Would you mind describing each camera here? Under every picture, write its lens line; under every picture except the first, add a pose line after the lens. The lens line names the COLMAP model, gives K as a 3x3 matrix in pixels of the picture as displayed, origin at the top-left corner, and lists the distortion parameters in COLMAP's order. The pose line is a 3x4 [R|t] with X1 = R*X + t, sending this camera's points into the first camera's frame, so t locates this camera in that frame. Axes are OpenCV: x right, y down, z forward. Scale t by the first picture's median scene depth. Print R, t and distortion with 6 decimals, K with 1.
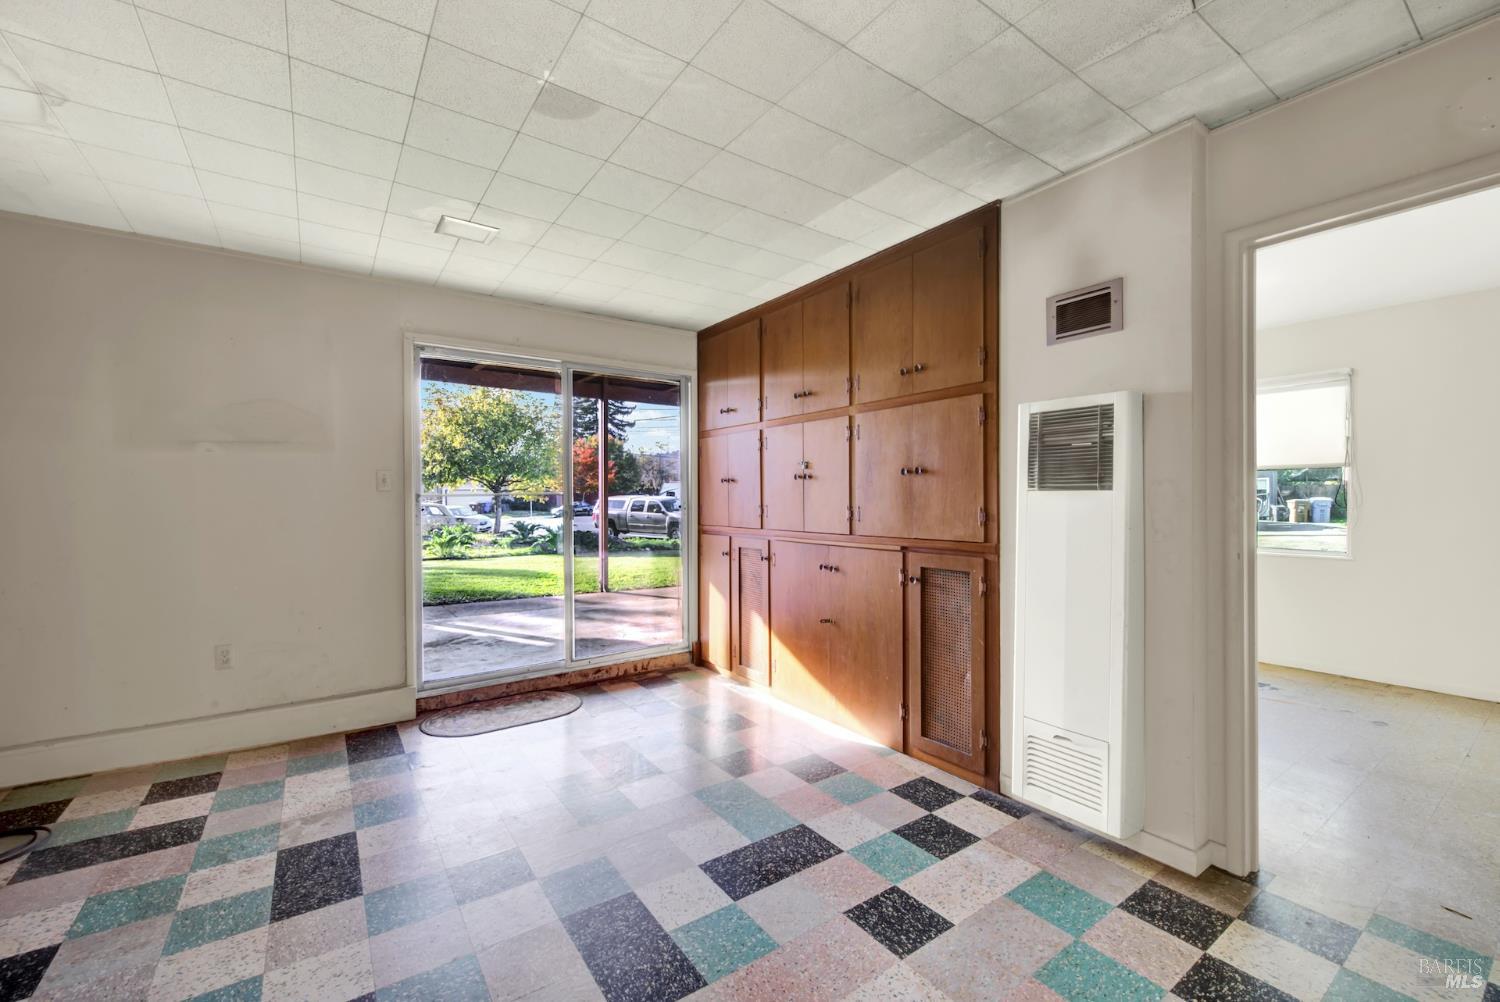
lens RADIAL K [[616.7, 0, 753.6], [0, 616.7, 497.8], [0, 0, 1]] dist [0.003171, -0.002676]
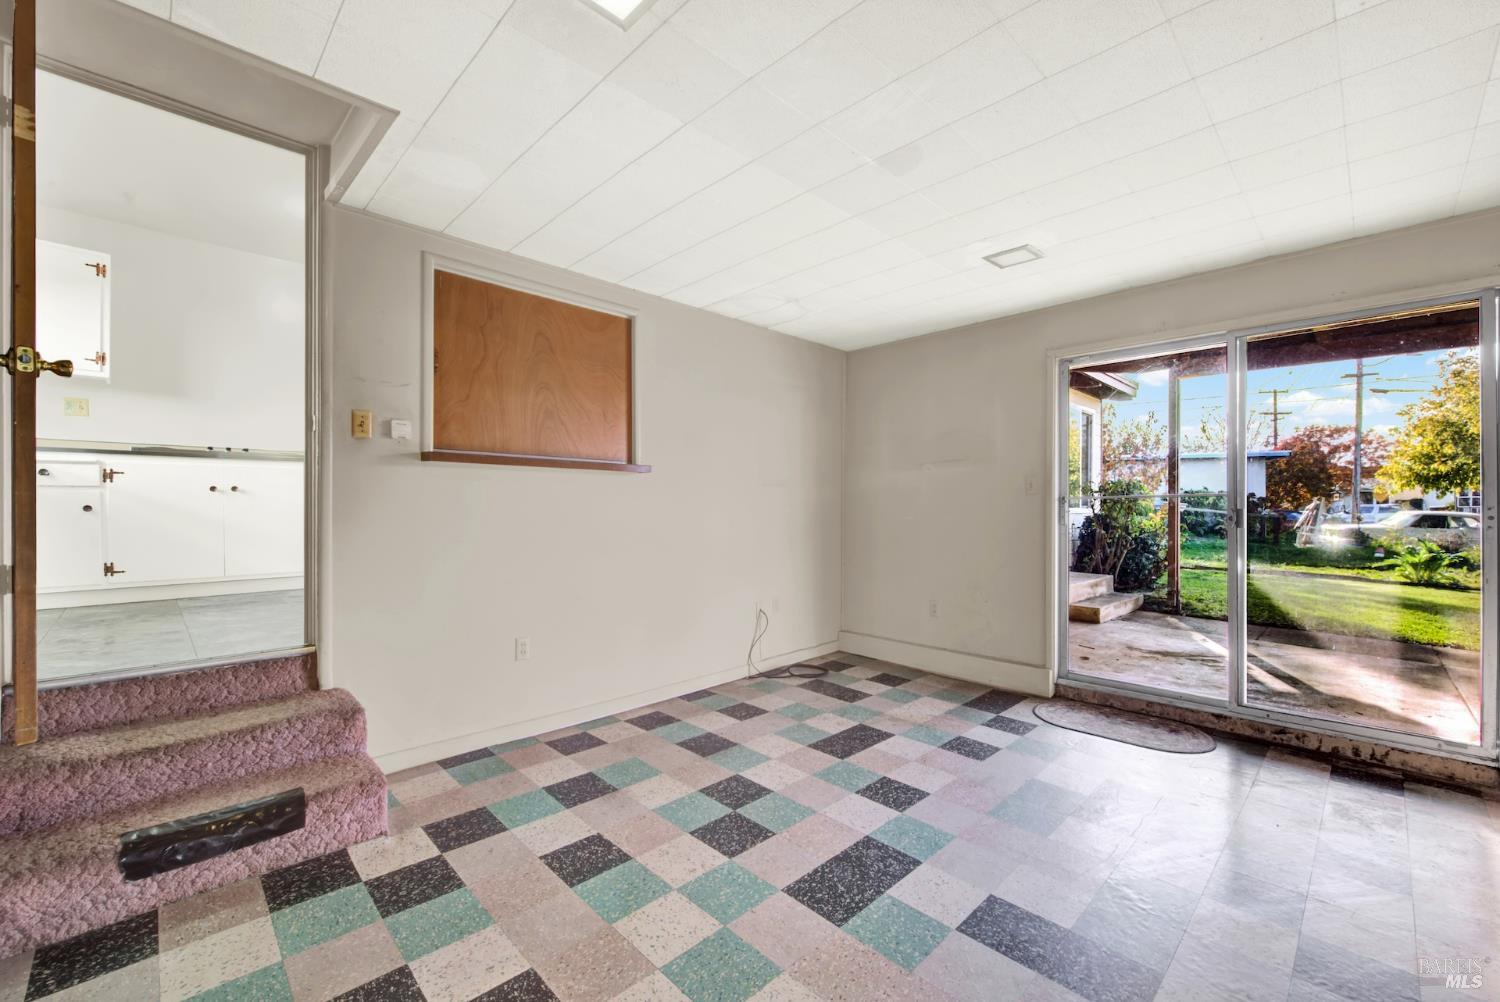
lens RADIAL K [[616.7, 0, 758.0], [0, 616.7, 504.0], [0, 0, 1]] dist [0.003171, -0.002676]
pose [[0.160032, 0.000764, -0.987112, 0.435230], [-0.003259, 0.999995, 0.000246, 0.008779], [0.987107, 0.003178, 0.160033, 0.290581]]
